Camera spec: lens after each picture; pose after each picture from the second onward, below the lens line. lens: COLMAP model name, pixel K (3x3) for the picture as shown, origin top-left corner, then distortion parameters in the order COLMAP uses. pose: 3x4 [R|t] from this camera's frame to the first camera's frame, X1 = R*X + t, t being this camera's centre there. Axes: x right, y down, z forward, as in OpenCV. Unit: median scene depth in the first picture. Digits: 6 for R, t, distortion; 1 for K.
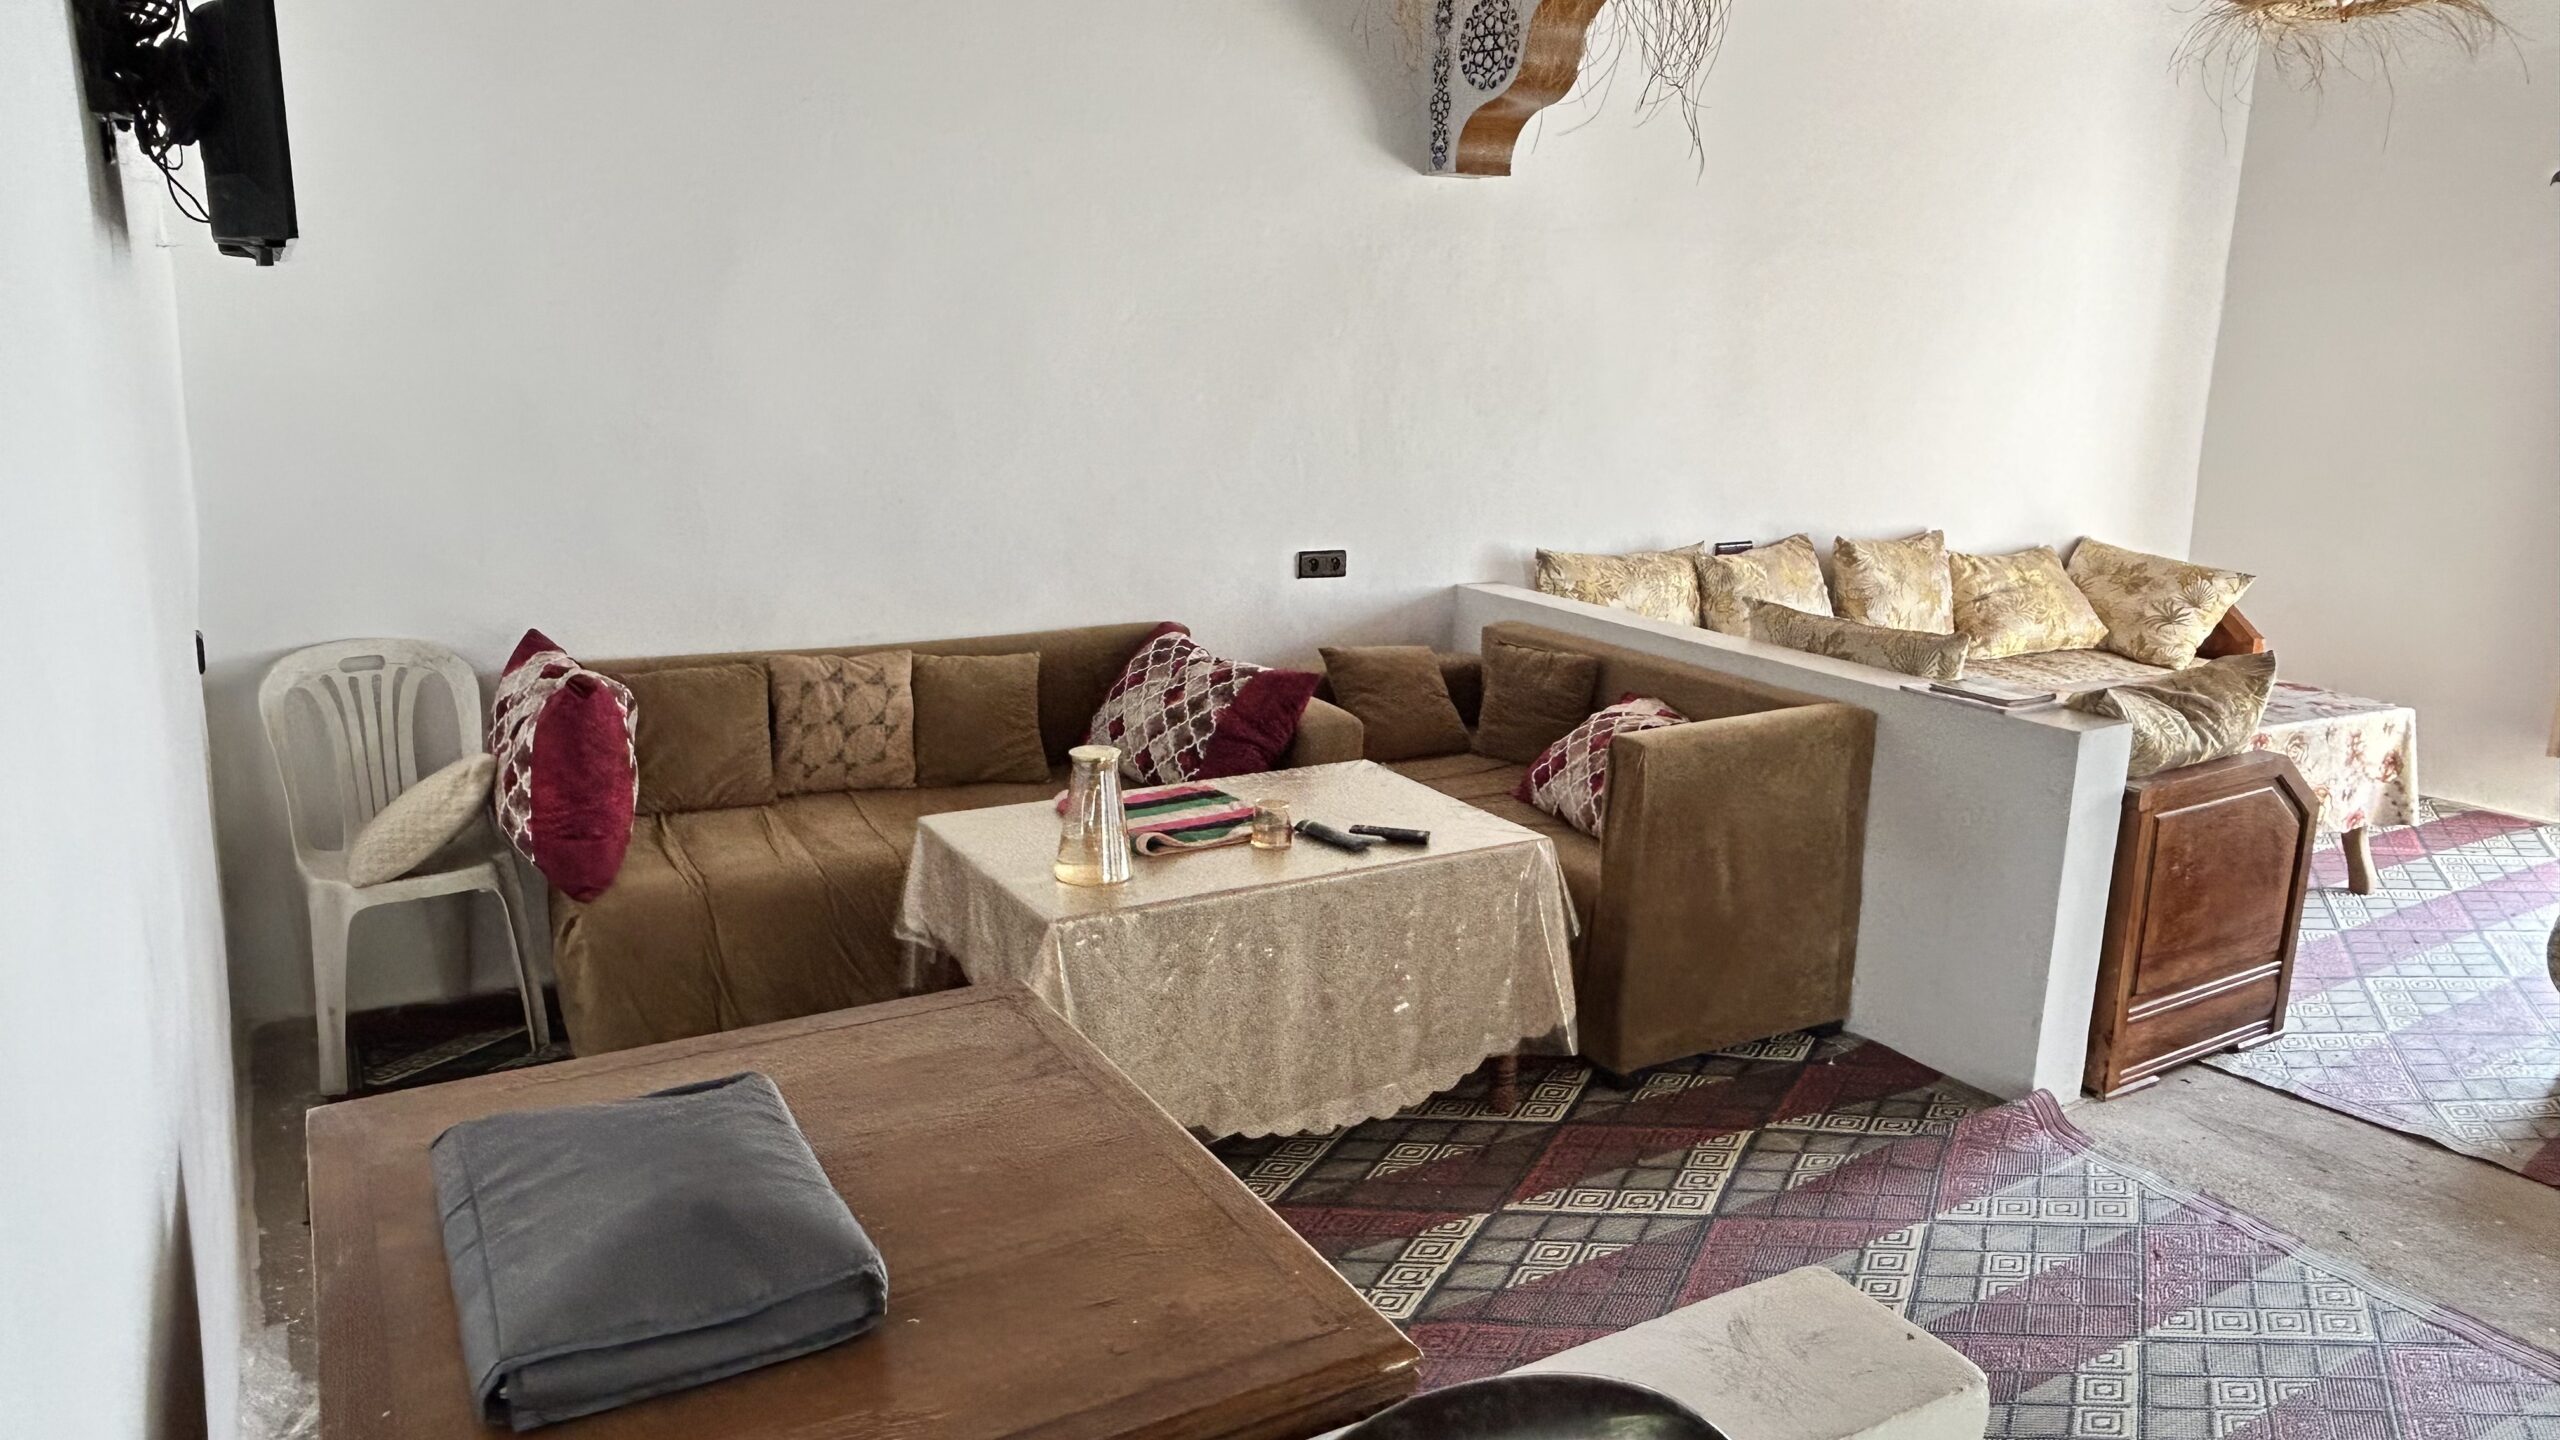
lens RADIAL K [[1687.6, 0, 1276.6], [0, 1687.6, 703.3], [0, 0, 1]] dist [0.006603, -0.018890]
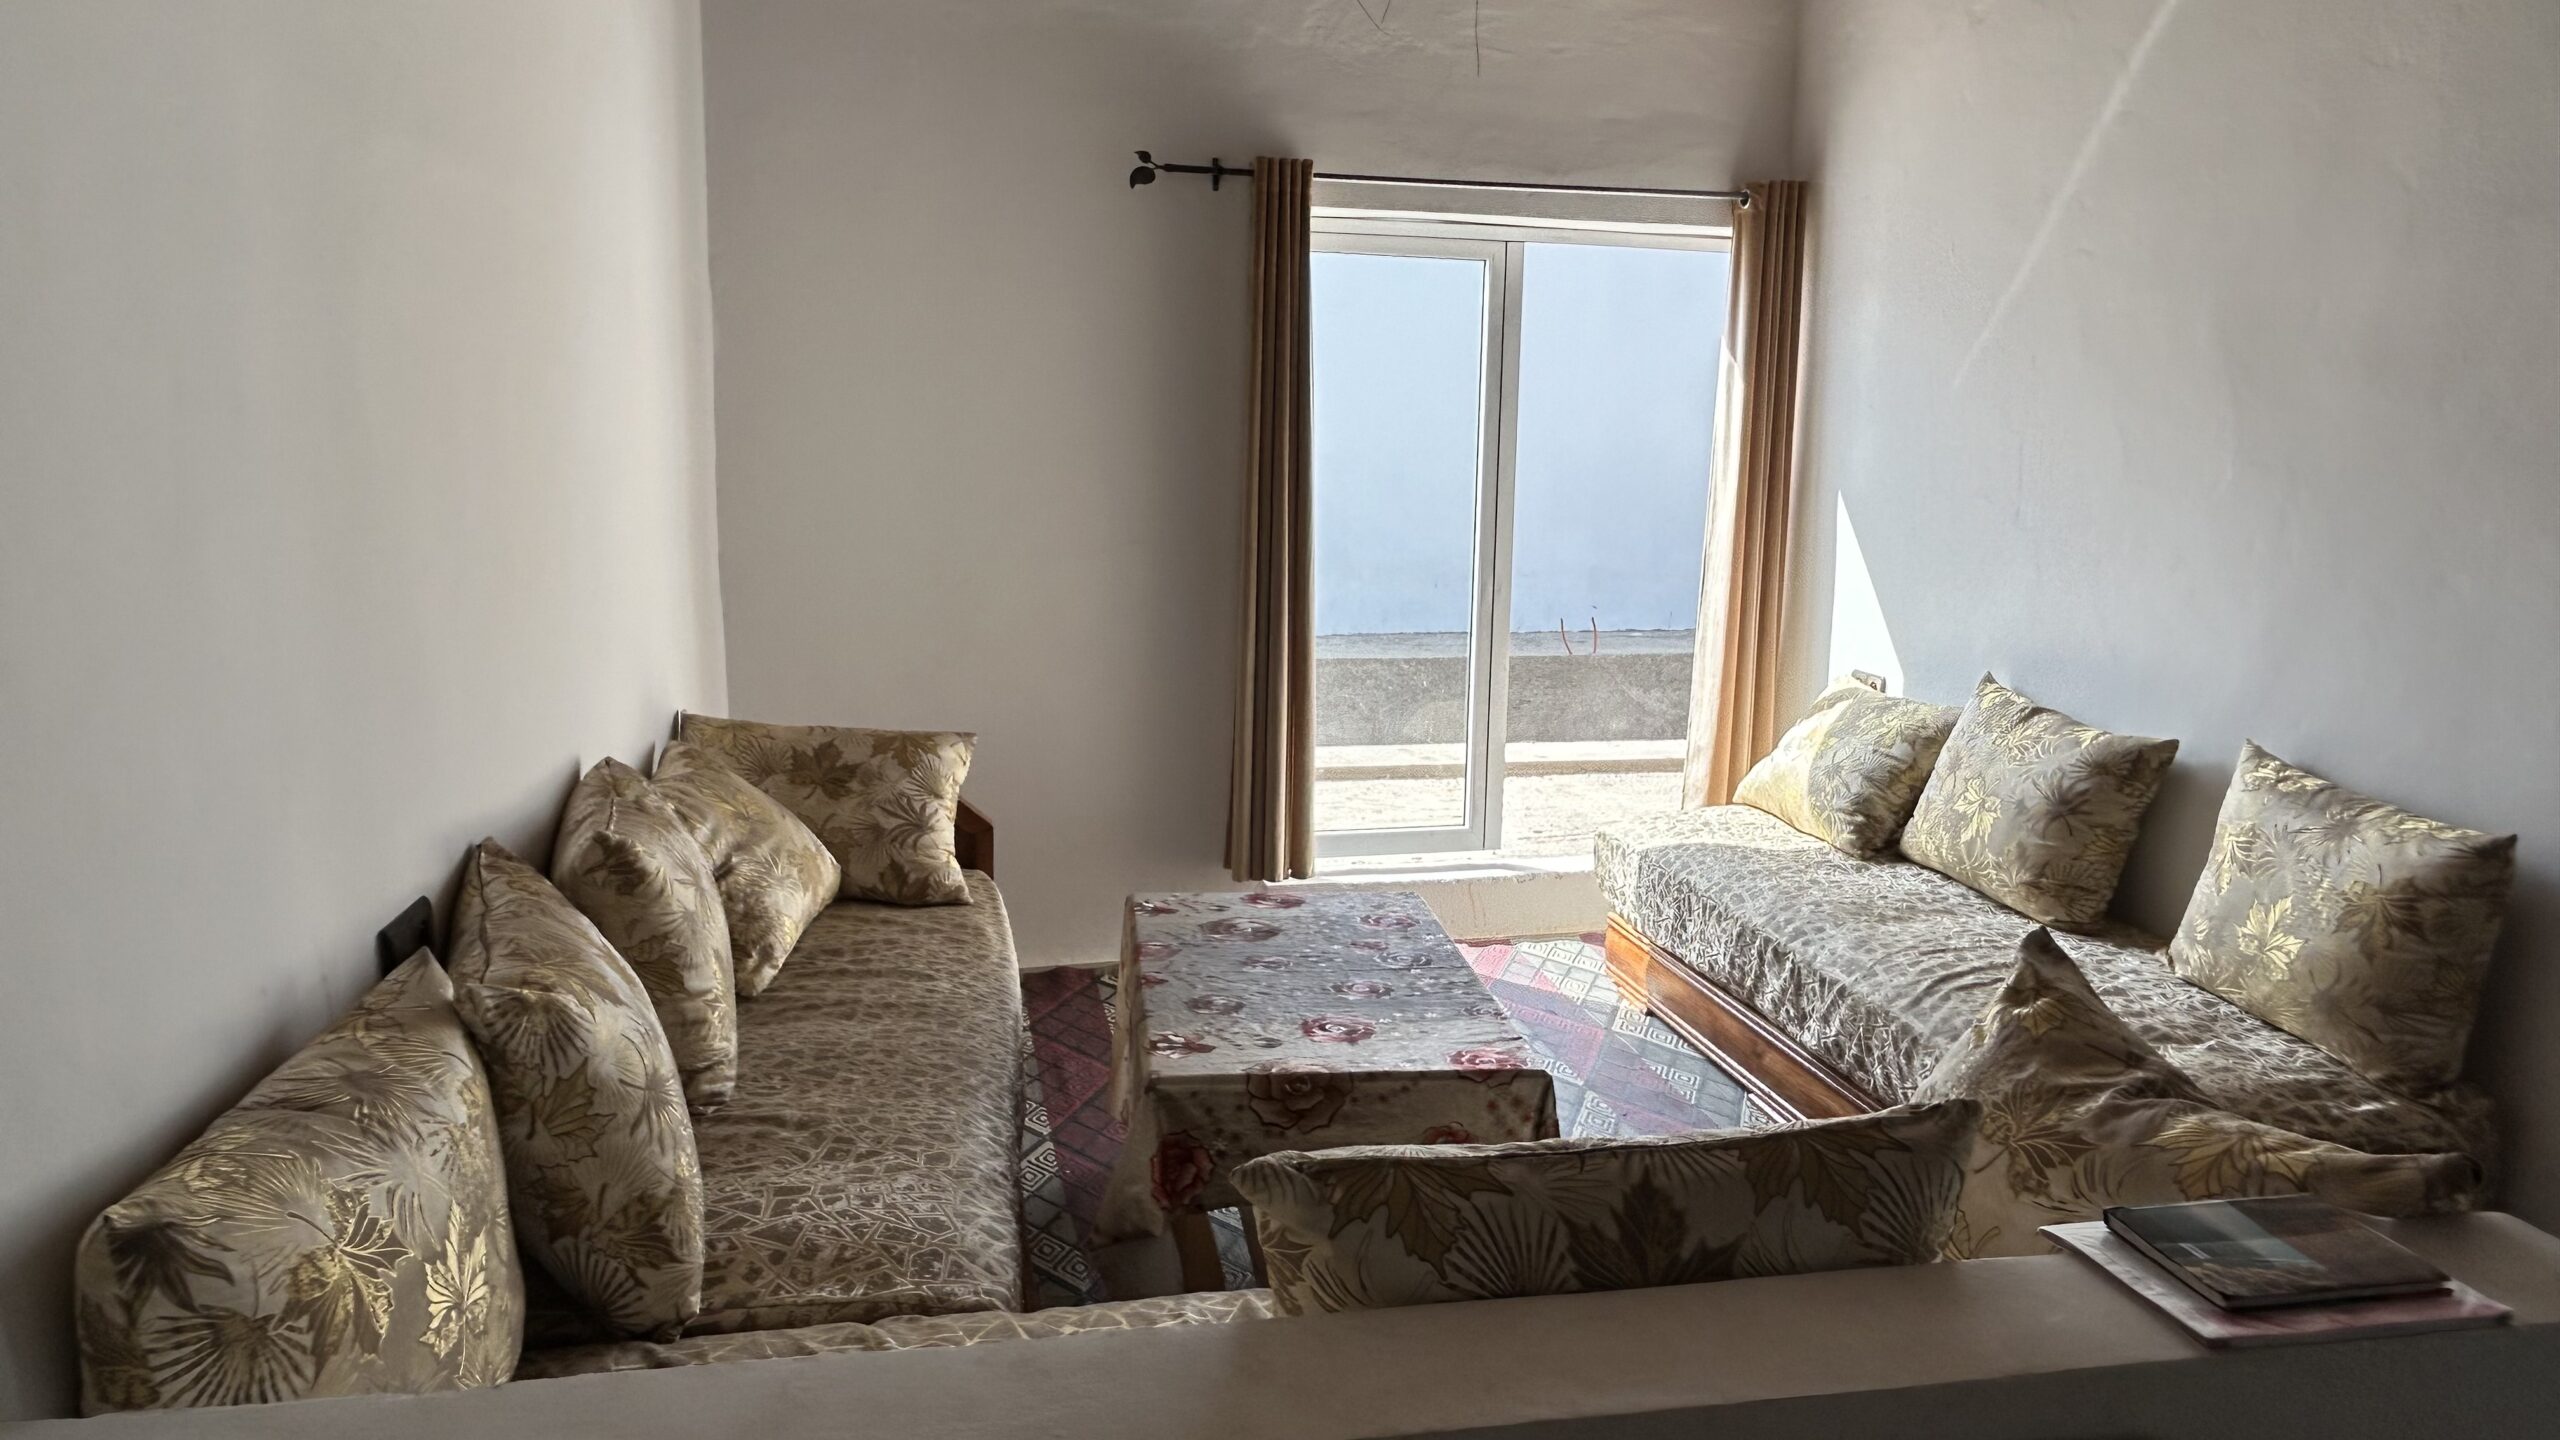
lens RADIAL K [[1687.6, 0, 1274.0], [0, 1687.6, 722.5], [0, 0, 1]] dist [0.006603, -0.018890]
pose [[0.344487, -0.178218, 0.921720, 0.005258], [0.198636, 0.973423, 0.113976, -0.177702], [-0.917536, 0.143824, 0.370732, 0.861288]]
